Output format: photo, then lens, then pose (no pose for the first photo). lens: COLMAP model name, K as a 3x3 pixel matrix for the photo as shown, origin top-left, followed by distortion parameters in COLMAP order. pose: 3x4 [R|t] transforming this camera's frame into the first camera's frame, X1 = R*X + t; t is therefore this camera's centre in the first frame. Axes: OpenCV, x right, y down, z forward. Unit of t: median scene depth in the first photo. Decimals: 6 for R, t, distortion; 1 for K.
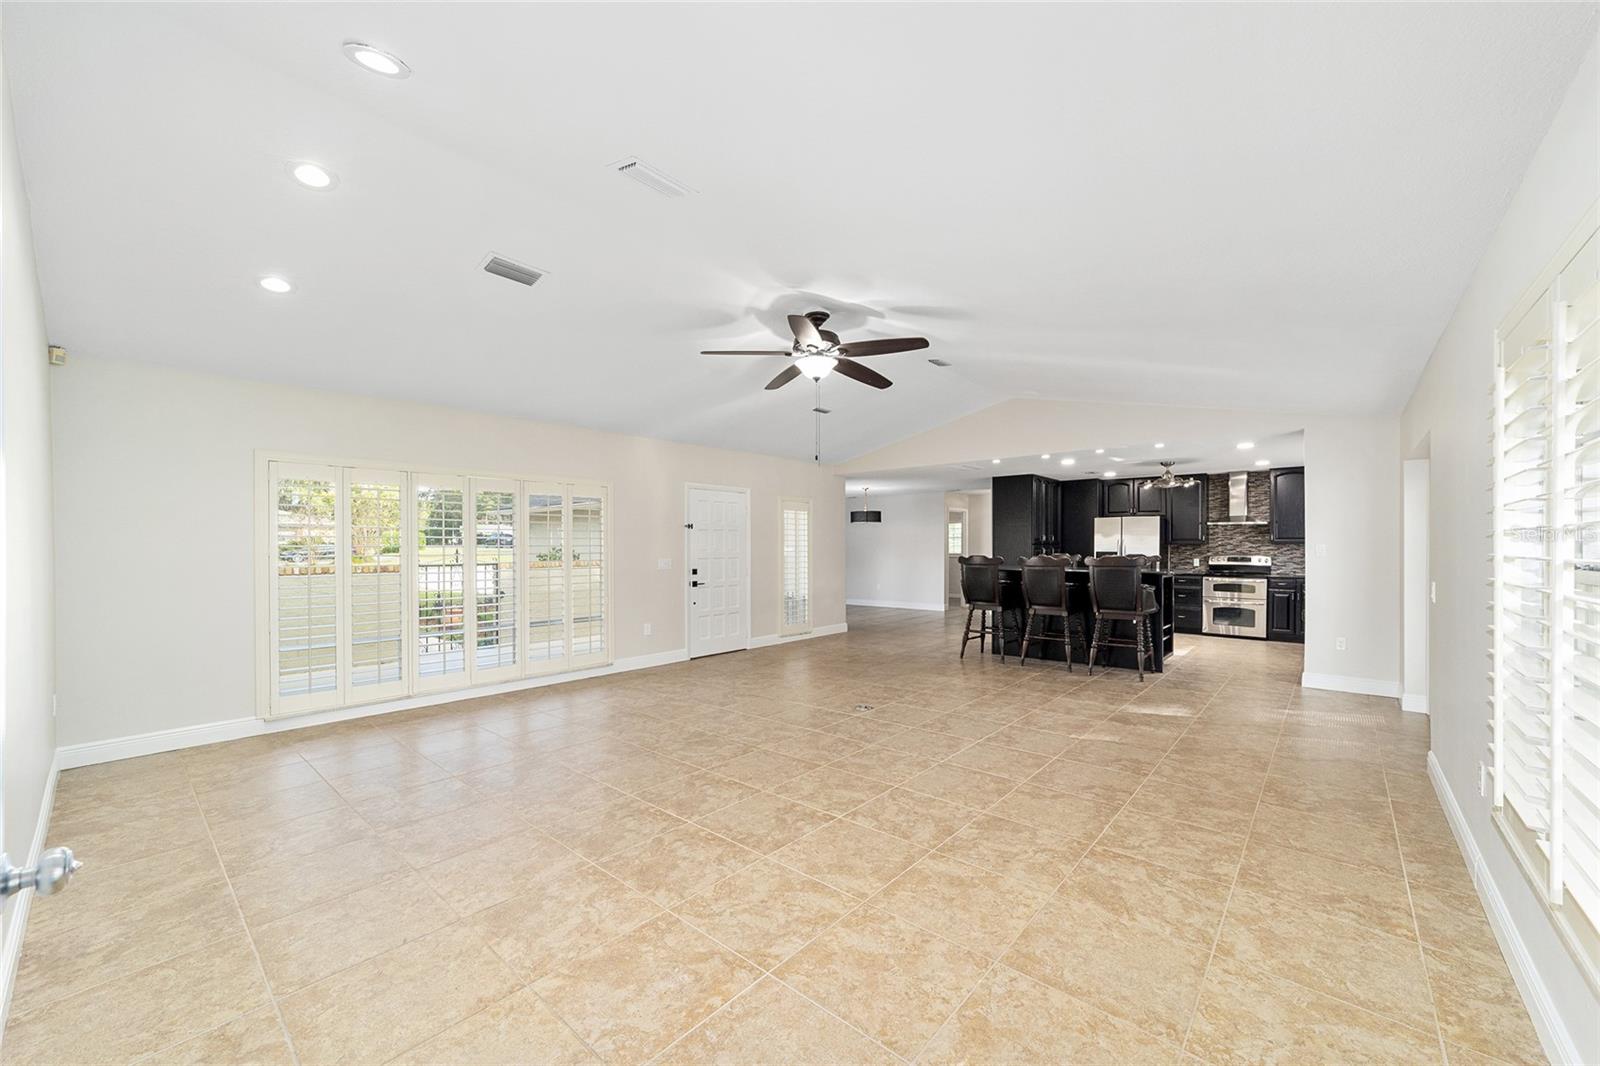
lens RADIAL K [[615.6, 0, 807.5], [0, 615.6, 544.6], [0, 0, 1]] dist [-0.015115, 0.007373]
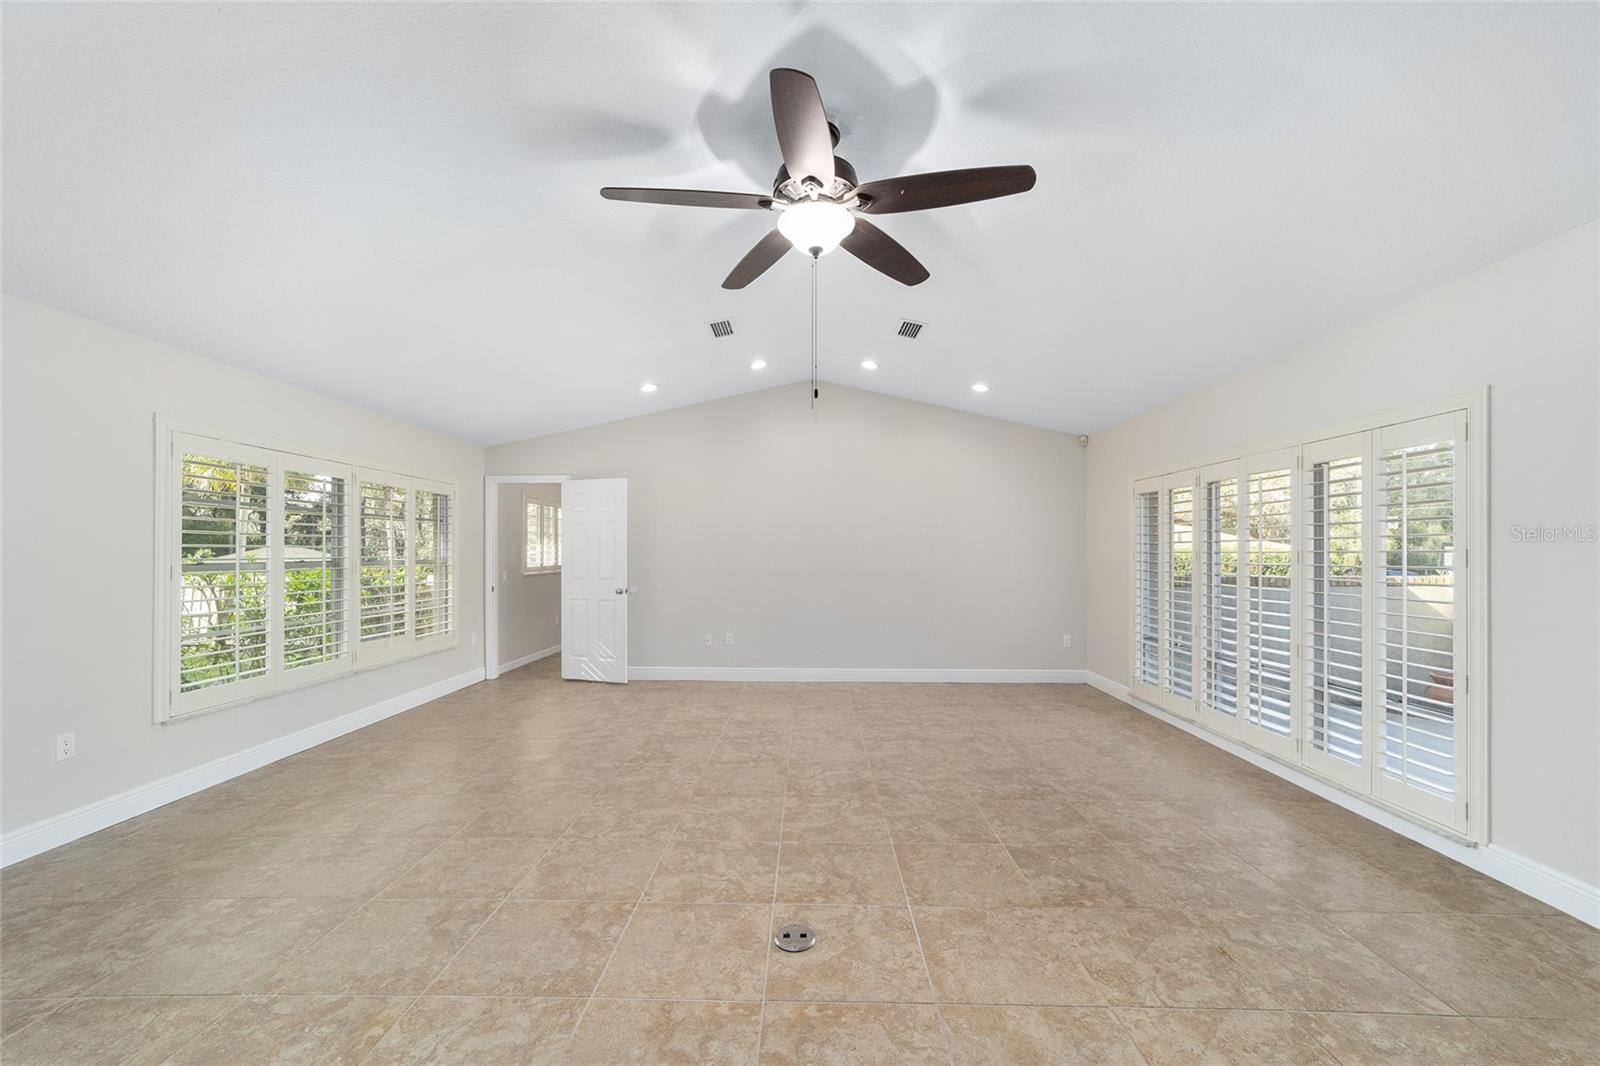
lens RADIAL K [[615.6, 0, 803.2], [0, 615.6, 551.9], [0, 0, 1]] dist [-0.015115, 0.007373]
pose [[-0.763048, 0.000271, -0.646341, 0.201792], [0.002906, 0.999991, -0.003012, 0.001651], [0.646335, -0.004177, -0.763042, 0.747738]]
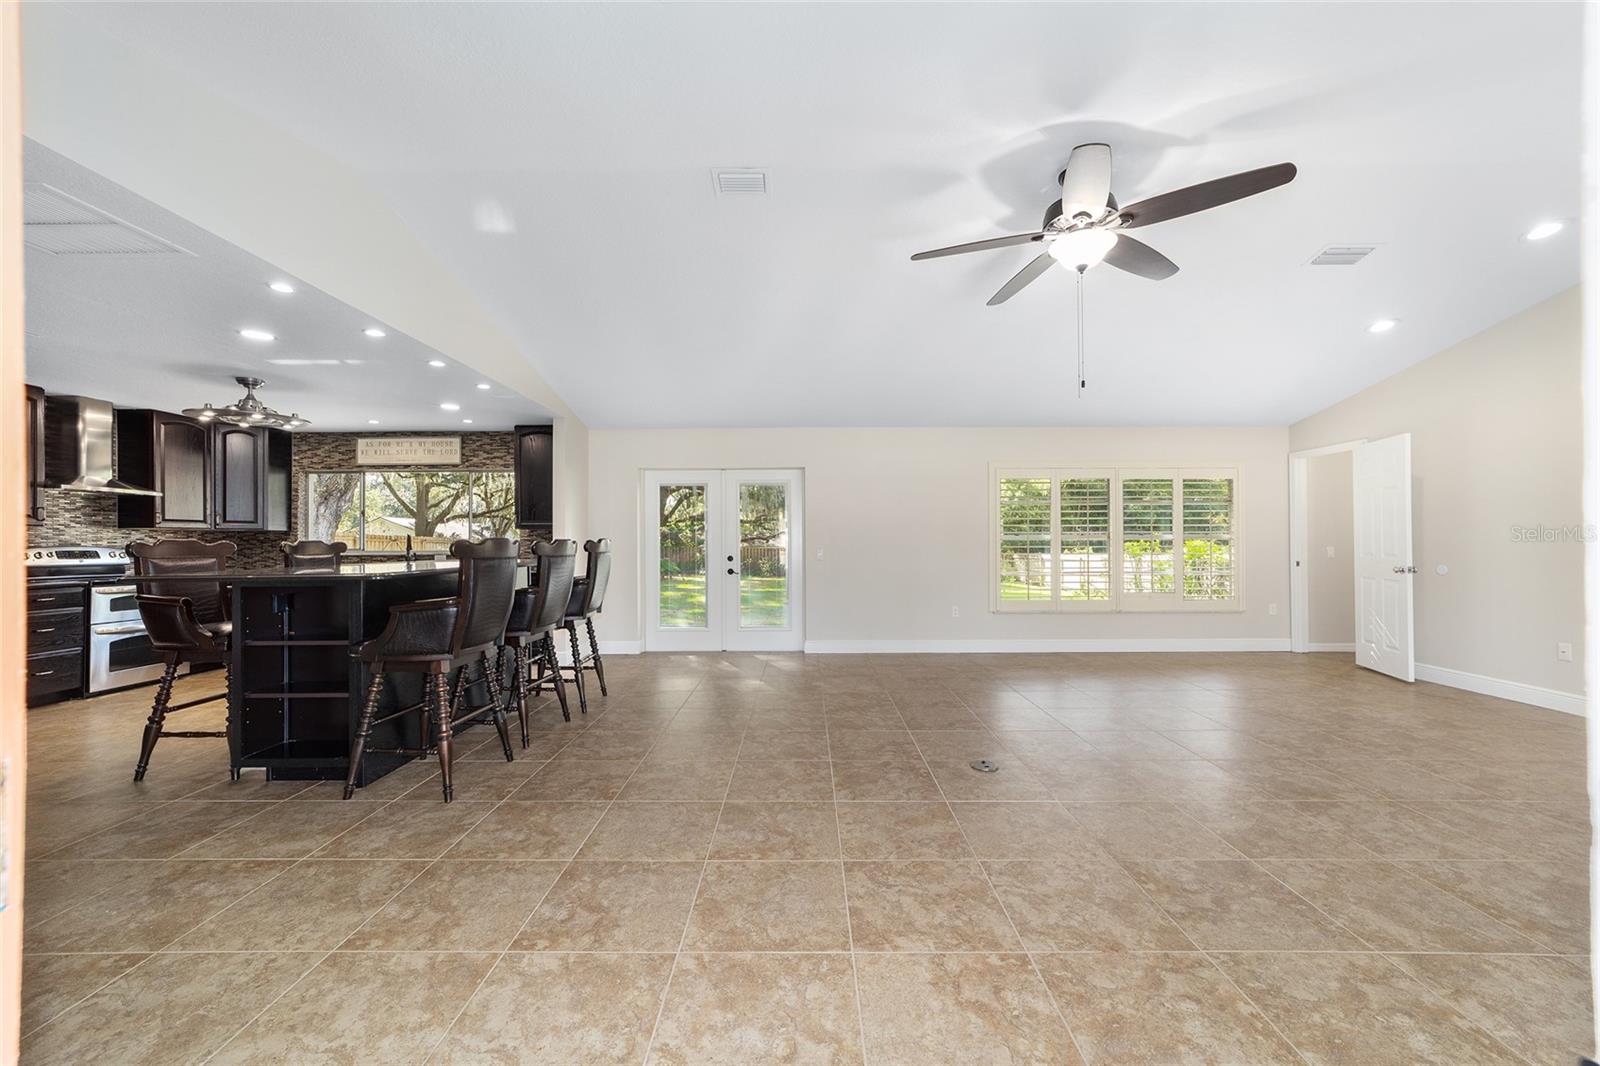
lens RADIAL K [[615.6, 0, 801.5], [0, 615.6, 537.6], [0, 0, 1]] dist [-0.015115, 0.007373]
pose [[-0.648675, 0.012075, 0.760969, -0.156379], [0.003572, 0.999911, -0.012821, 0.018738], [-0.761057, -0.005598, -0.648661, 0.884275]]
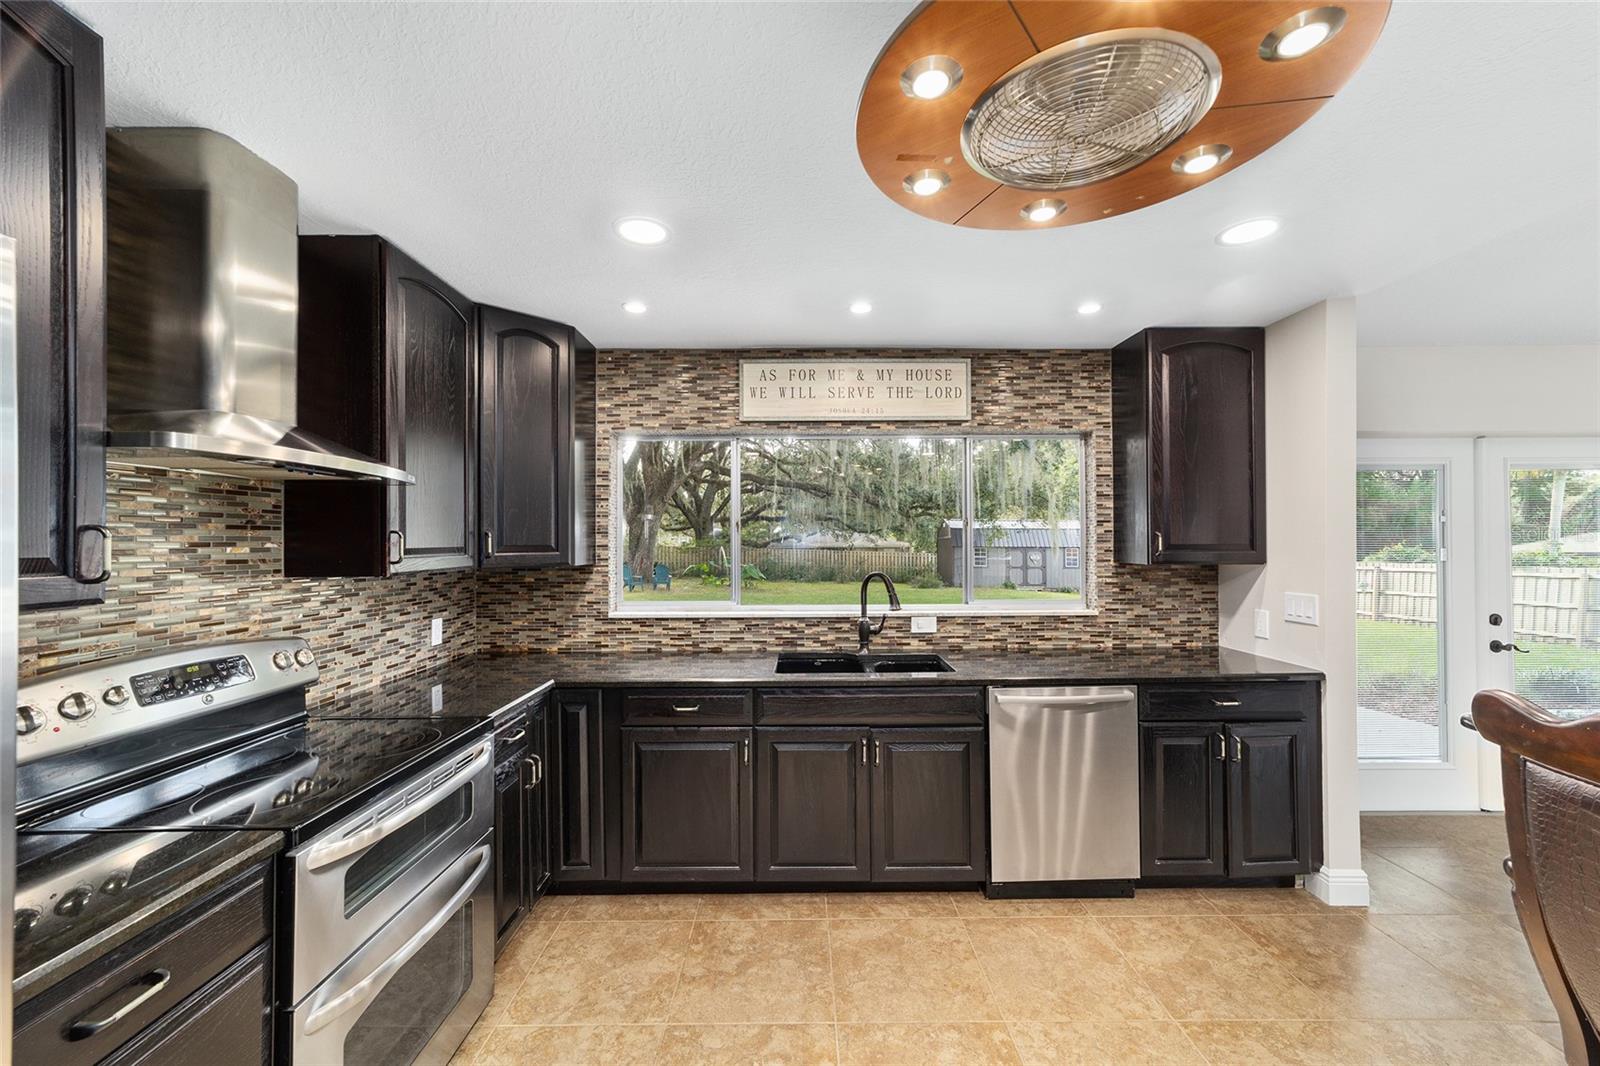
lens RADIAL K [[615.6, 0, 802.5], [0, 615.6, 535.0], [0, 0, 1]] dist [-0.015115, 0.007373]
pose [[-0.653849, 0.010096, 0.756558, 0.480601], [0.002203, 0.999932, -0.011439, -0.013010], [-0.756622, -0.005813, -0.653826, 1.012850]]
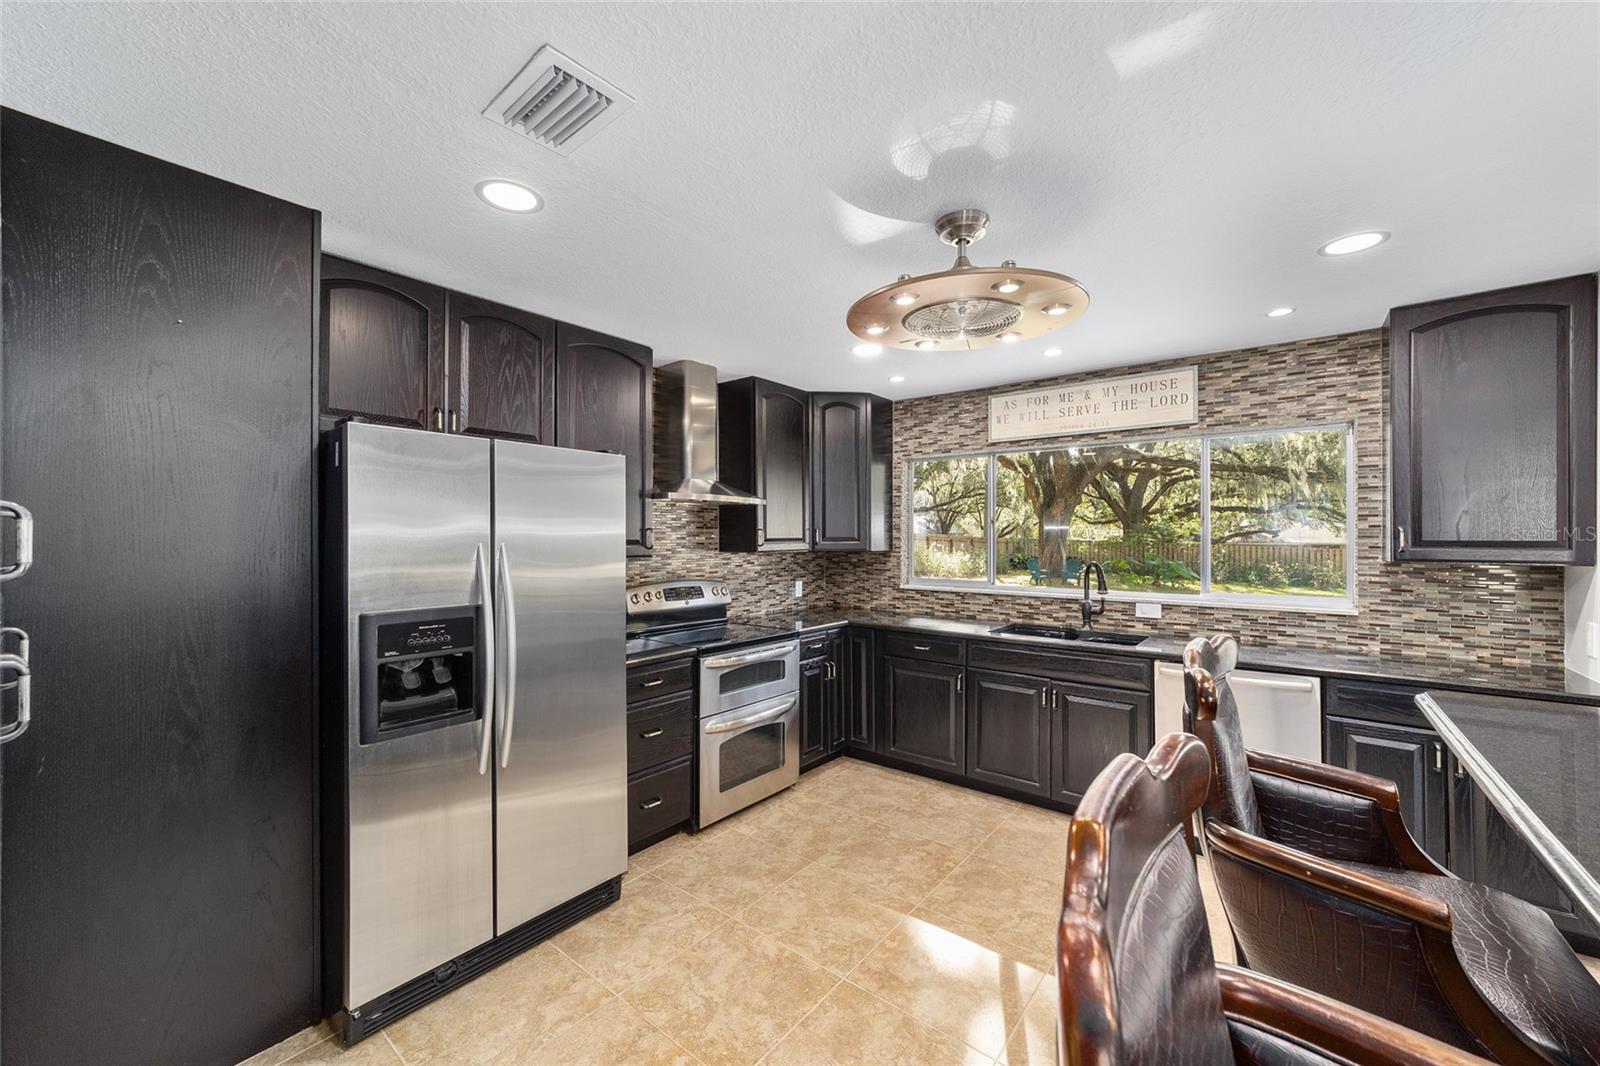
lens RADIAL K [[615.6, 0, 796.6], [0, 615.6, 533.8], [0, 0, 1]] dist [-0.015115, 0.007373]
pose [[-0.029375, 0.002890, 0.999564, 0.319081], [-0.003047, 0.999991, -0.002981, -0.012788], [-0.999564, -0.003133, -0.029365, 0.967280]]
